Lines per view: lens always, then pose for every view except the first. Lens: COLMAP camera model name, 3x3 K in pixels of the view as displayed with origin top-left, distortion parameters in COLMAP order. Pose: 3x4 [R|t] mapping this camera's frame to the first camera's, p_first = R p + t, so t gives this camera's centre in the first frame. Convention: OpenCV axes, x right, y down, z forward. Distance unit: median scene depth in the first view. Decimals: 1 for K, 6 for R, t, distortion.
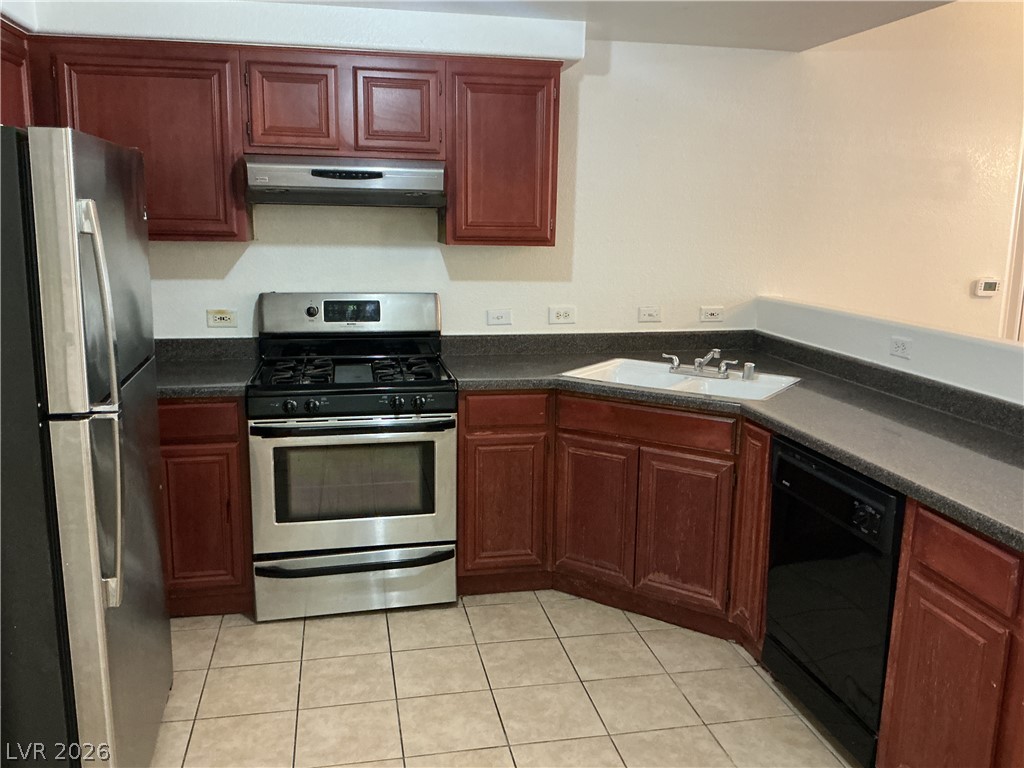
lens RADIAL K [[881.8, 0, 512.0], [0, 881.8, 384.0], [0, 0, 1]] dist [0.147839, -0.361403]
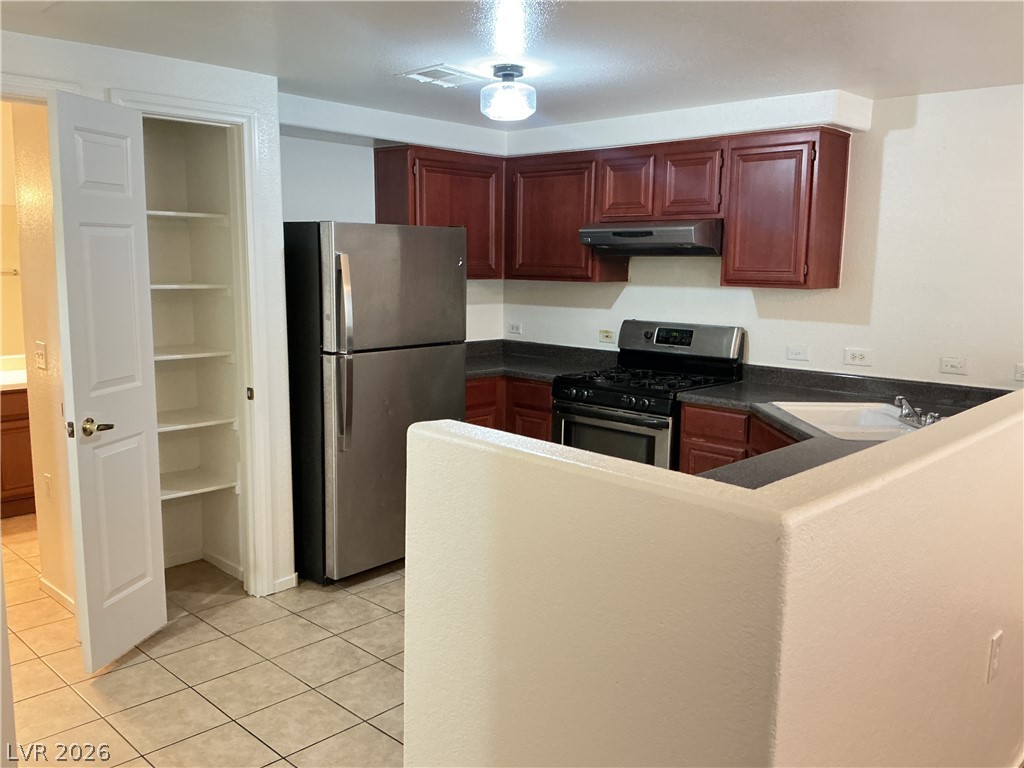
lens RADIAL K [[841.7, 0, 512.0], [0, 841.7, 384.0], [0, 0, 1]] dist [0.147490, -0.303054]
pose [[0.549590, 0.110353, -0.828115, 0.755344], [-0.162890, 0.986368, 0.023337, -0.004969], [0.819401, 0.122066, 0.560073, 0.125478]]
